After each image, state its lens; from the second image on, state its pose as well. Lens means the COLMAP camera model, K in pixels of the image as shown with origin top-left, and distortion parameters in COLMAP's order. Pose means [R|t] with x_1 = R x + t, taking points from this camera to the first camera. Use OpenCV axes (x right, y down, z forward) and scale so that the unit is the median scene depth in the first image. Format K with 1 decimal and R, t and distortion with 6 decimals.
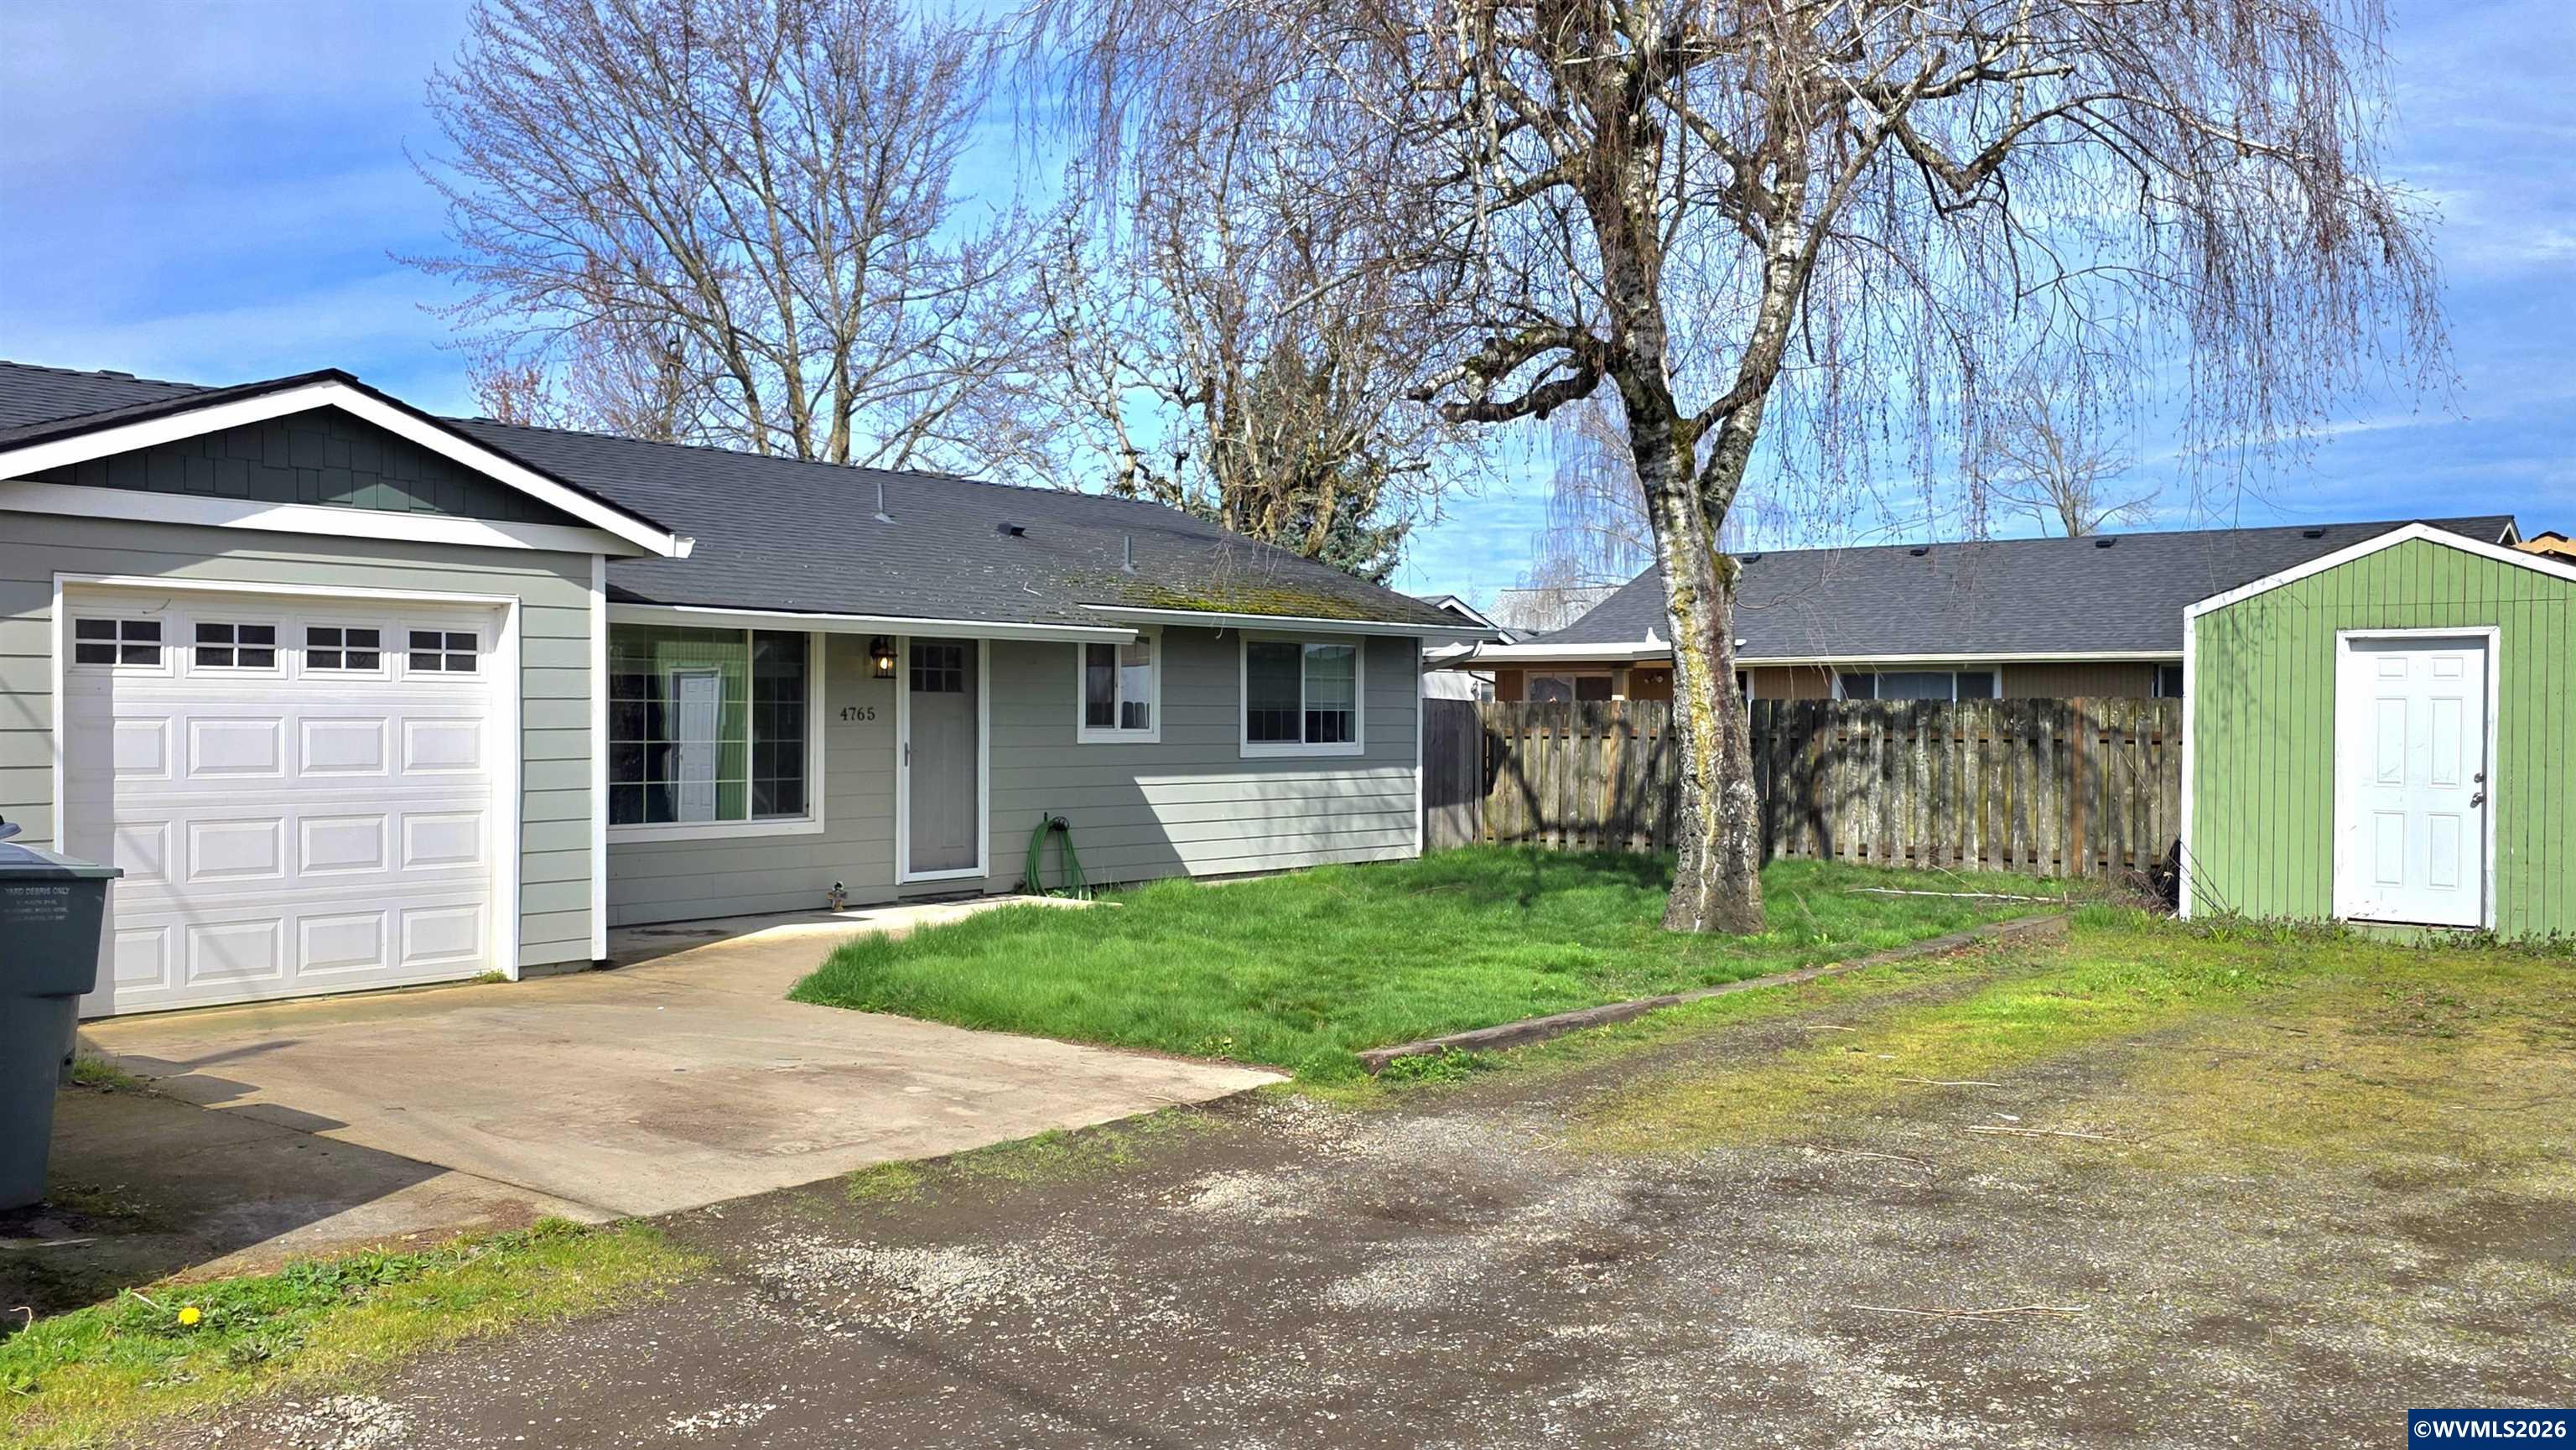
lens RADIAL K [[2239.8, 0, 1285.8], [0, 2239.8, 750.4], [0, 0, 1]] dist [0.073720, -0.099586]
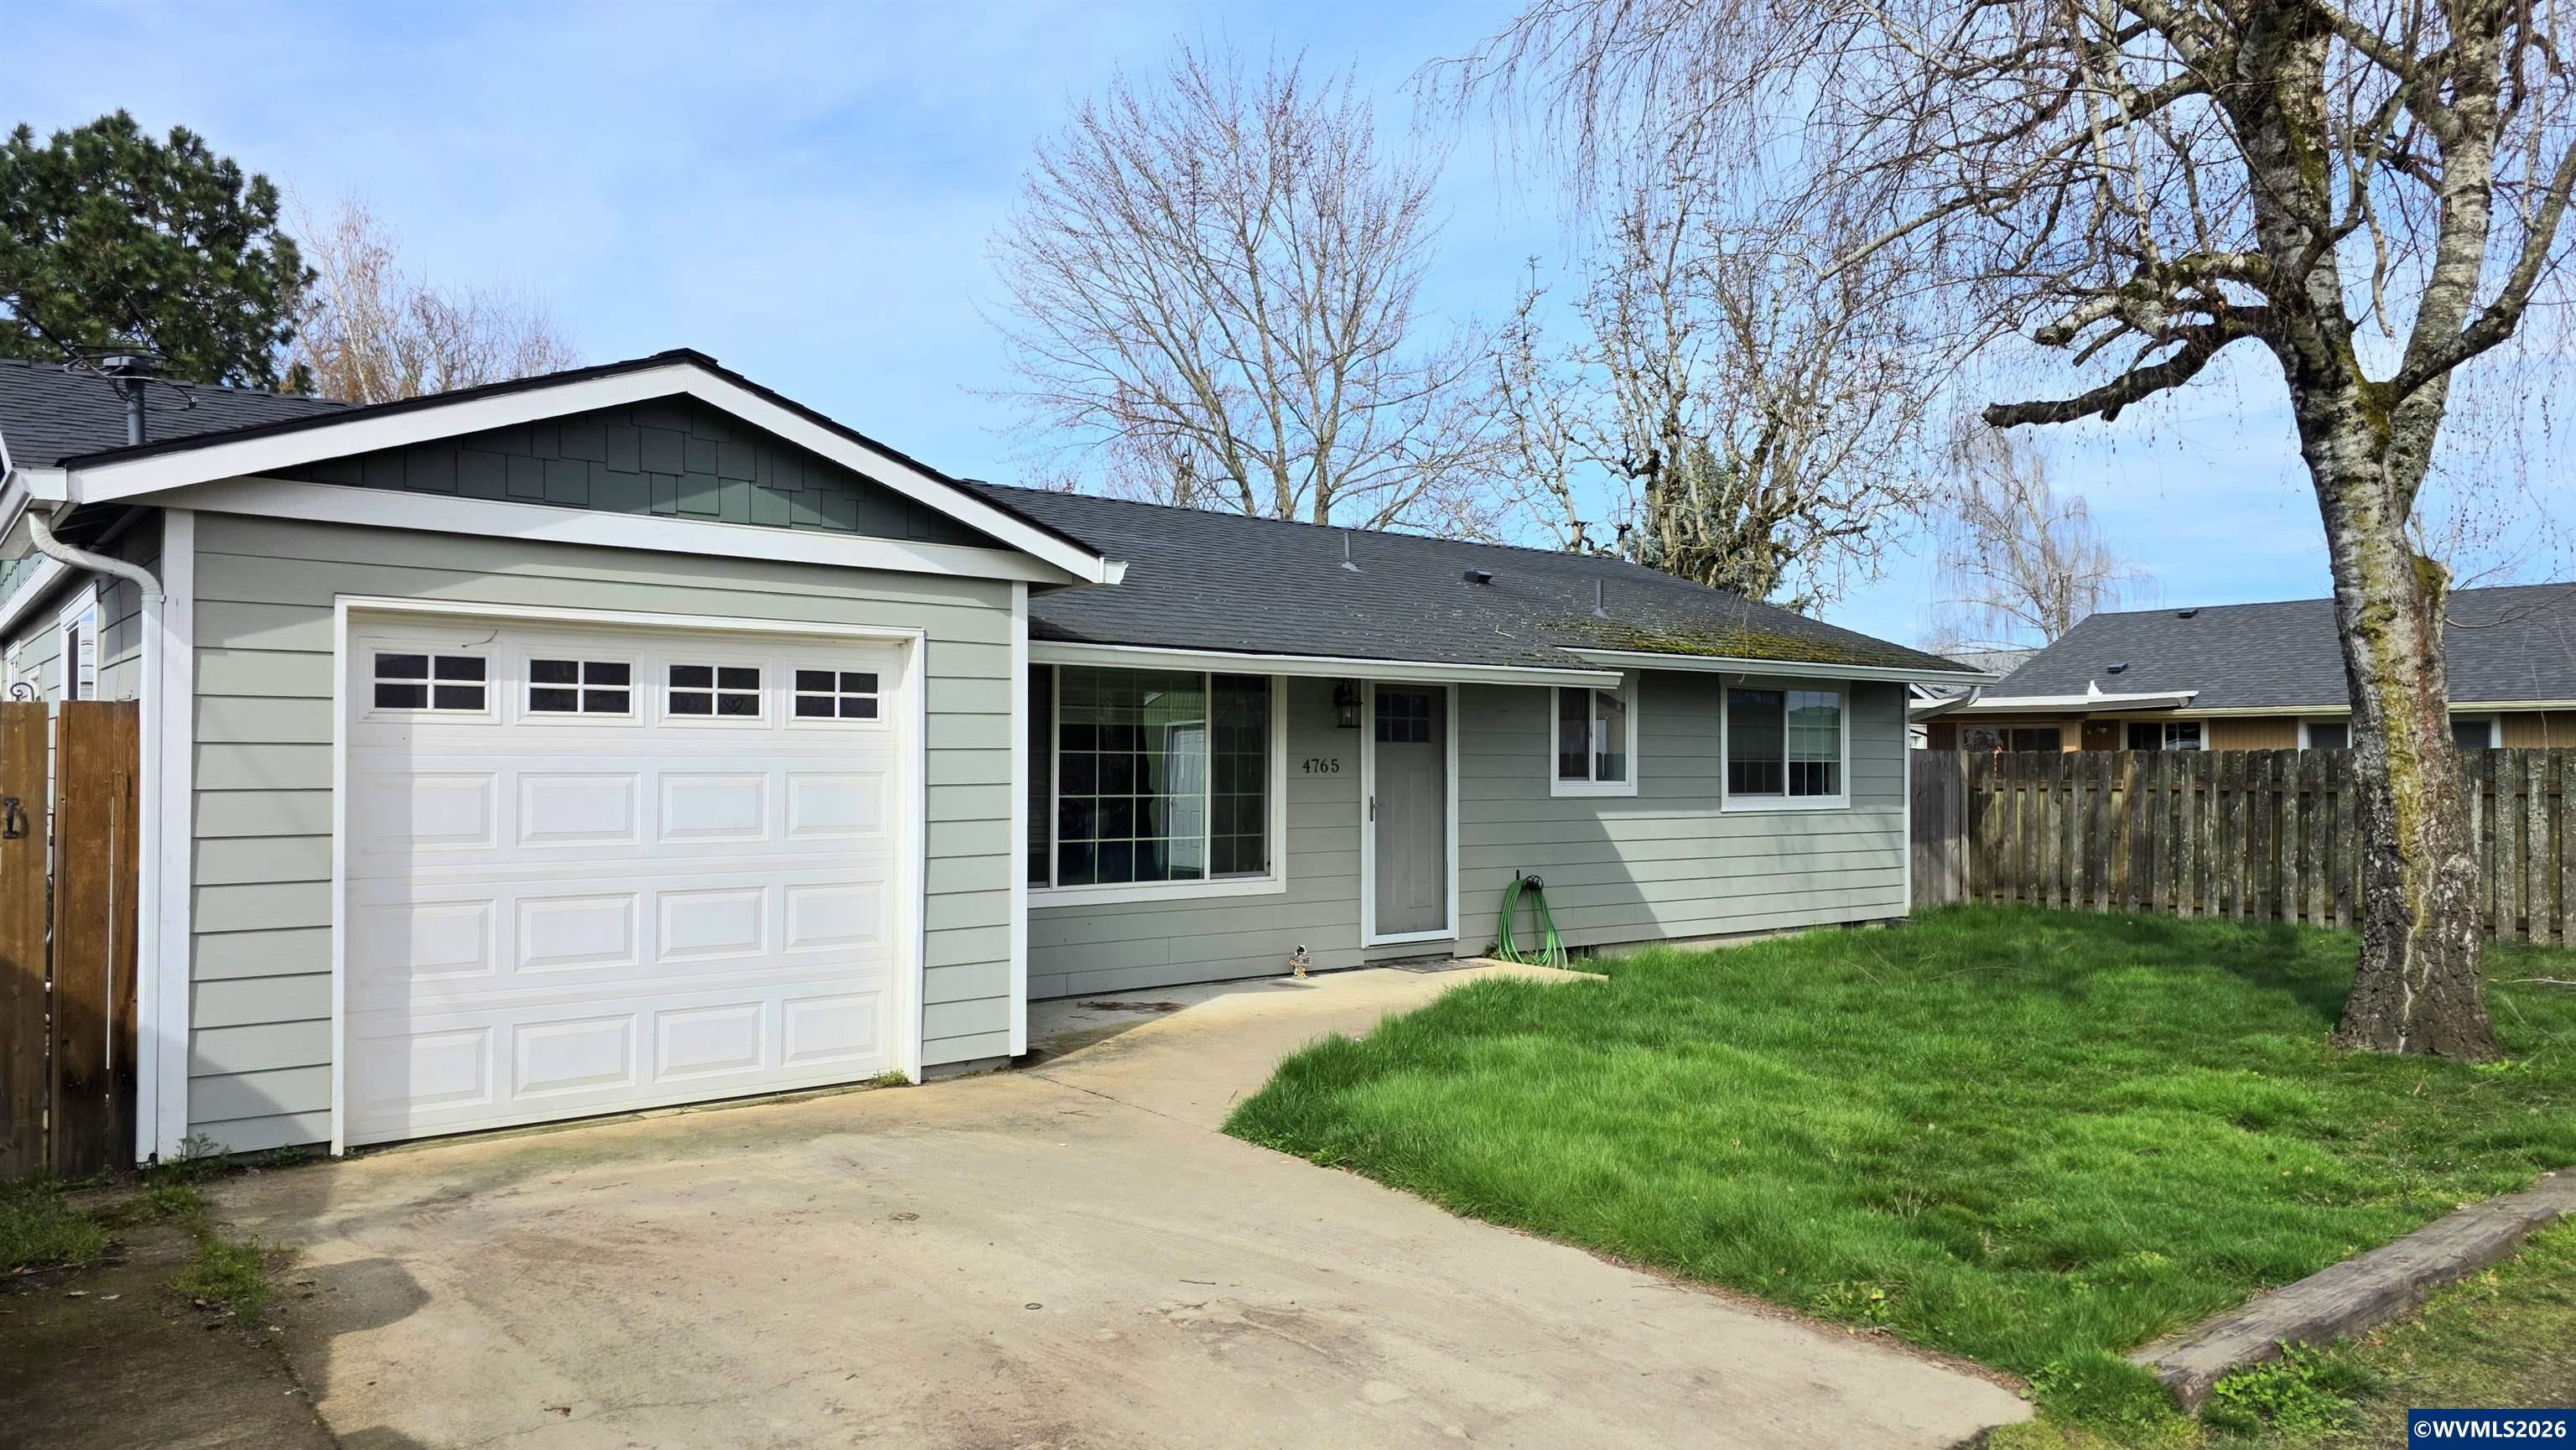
lens RADIAL K [[1719.8, 0, 1281.1], [0, 1719.8, 753.3], [0, 0, 1]] dist [0.060457, -0.042541]
pose [[0.975286, -0.002096, -0.220934, -0.047920], [-0.002748, 0.999763, -0.021613, -0.005901], [0.220927, 0.021686, 0.975049, 0.291914]]
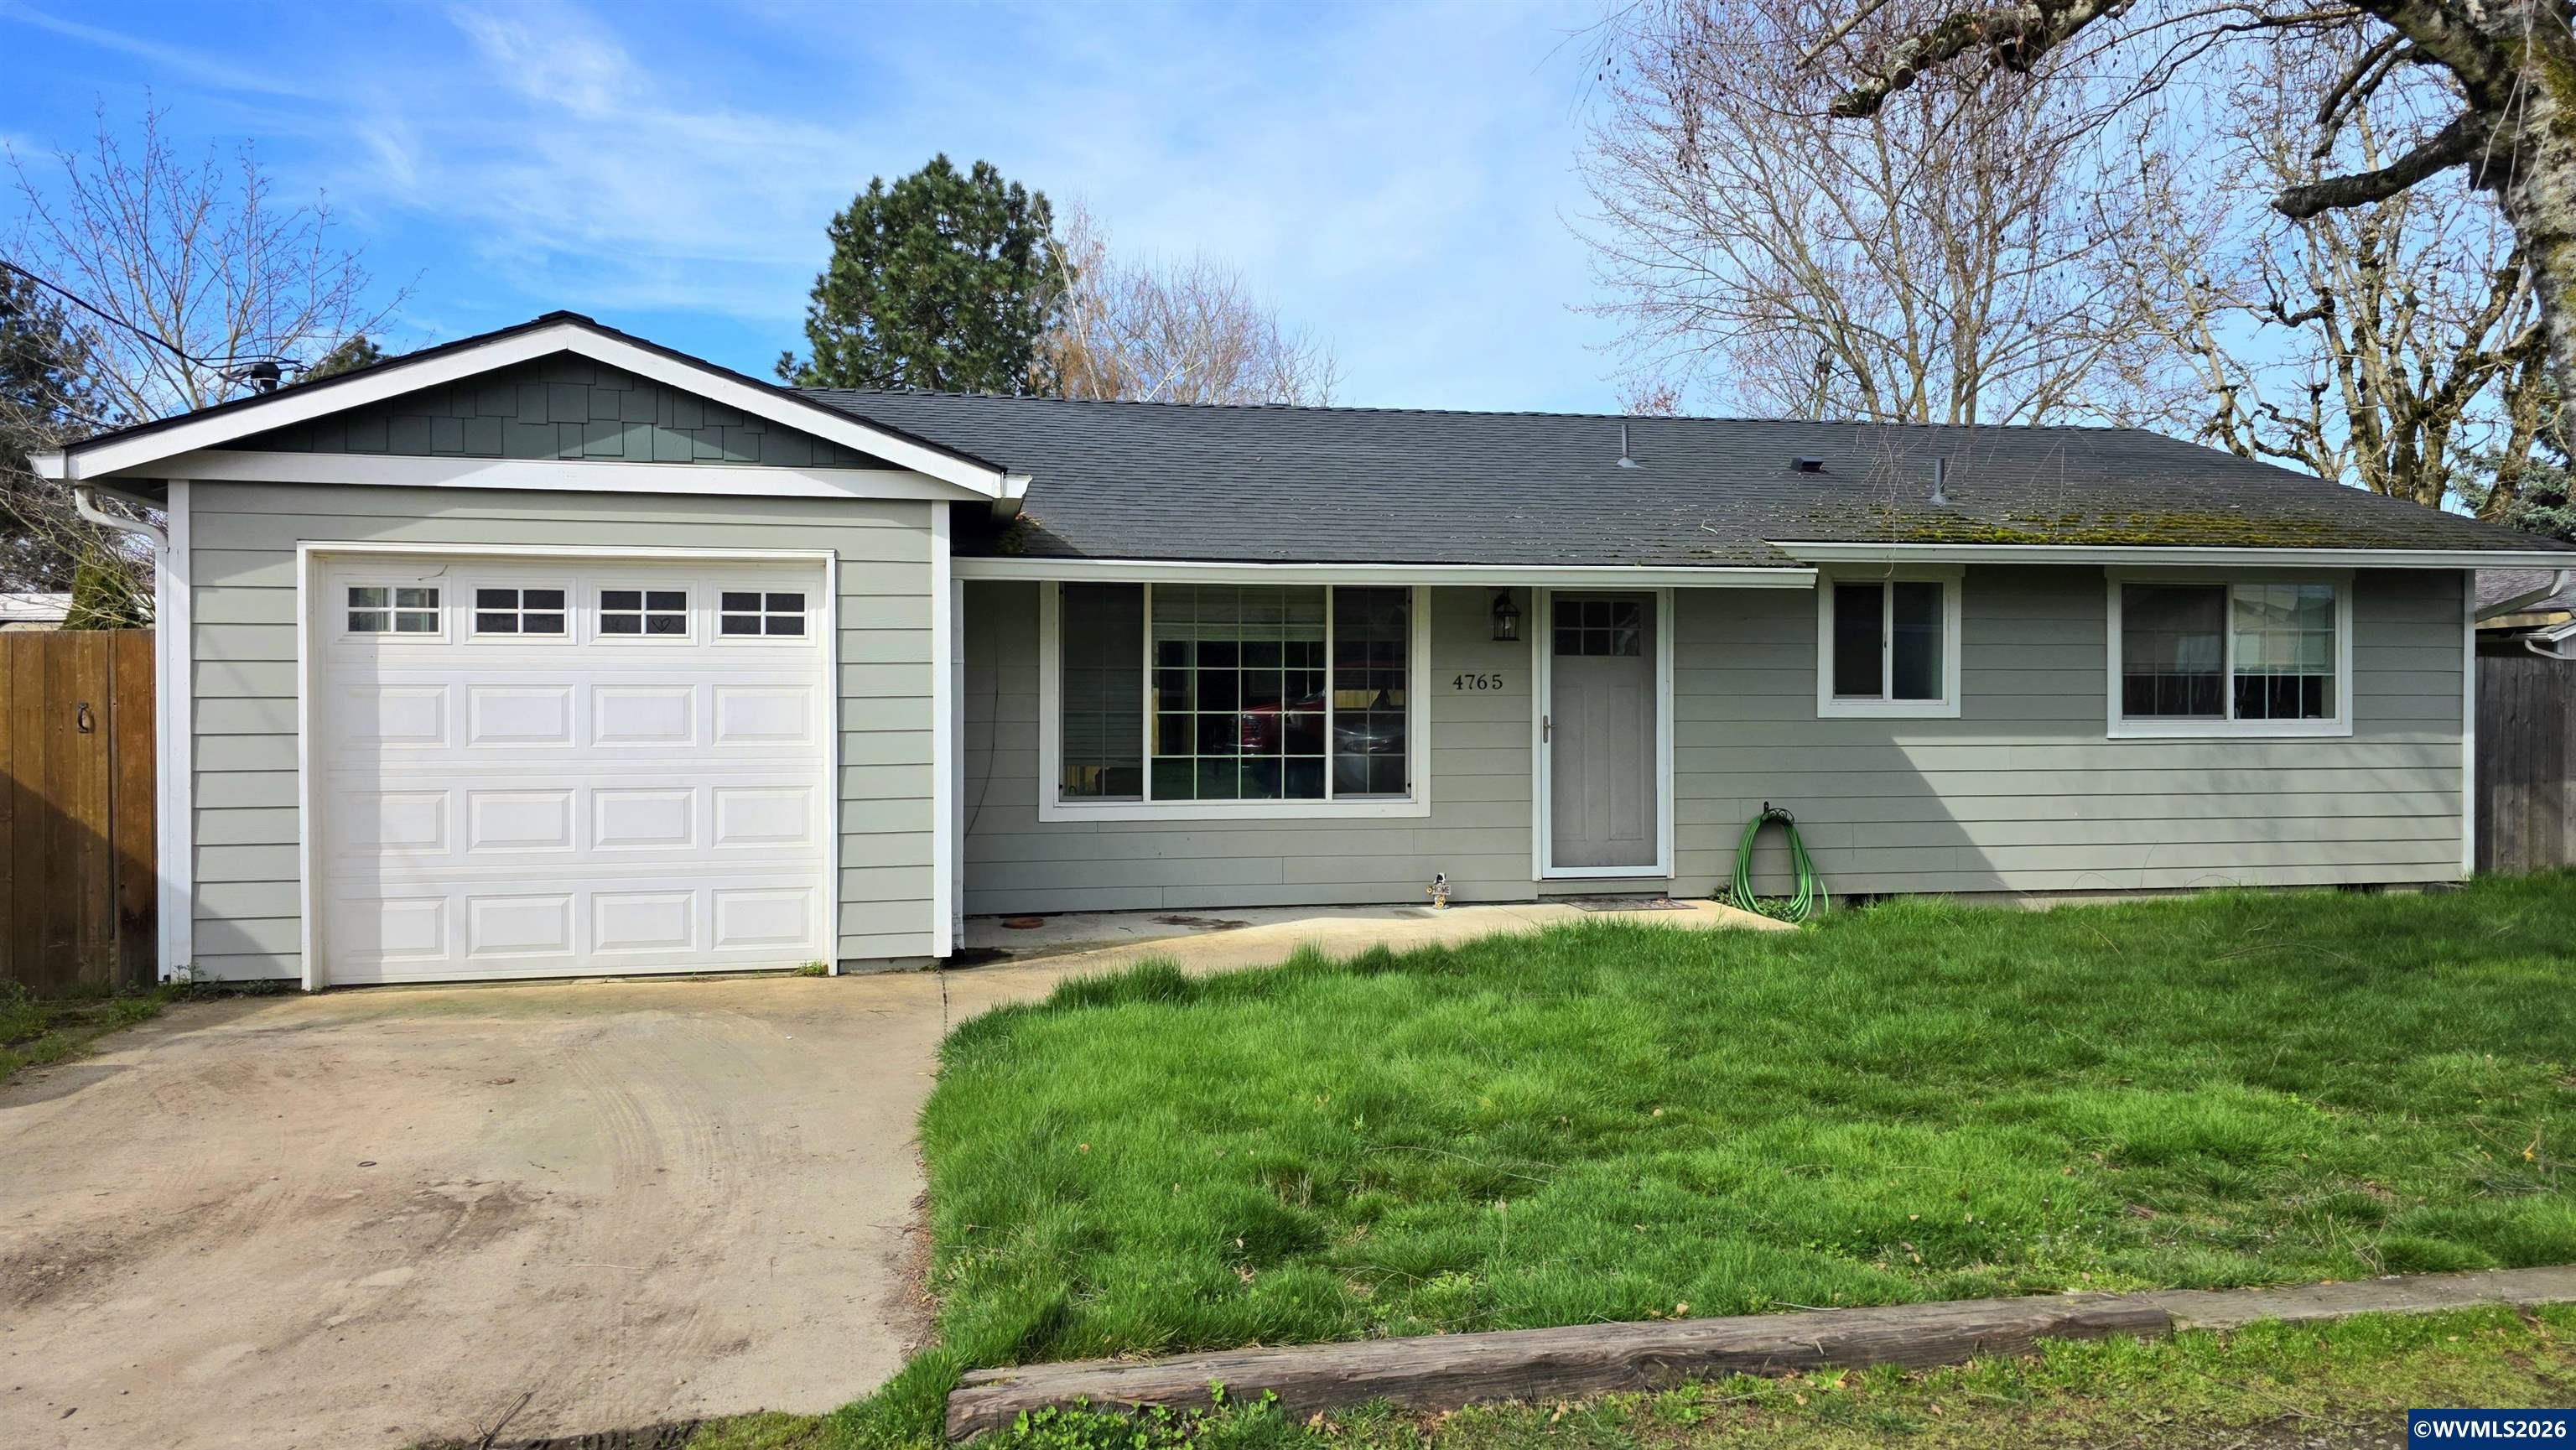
lens RADIAL K [[1719.8, 0, 1254.7], [0, 1719.8, 716.3], [0, 0, 1]] dist [0.060457, -0.042541]
pose [[0.755823, 0.006023, -0.654749, 0.176932], [-0.007134, 0.999974, 0.000963, -0.002820], [0.654738, 0.003943, 0.755846, 0.431164]]
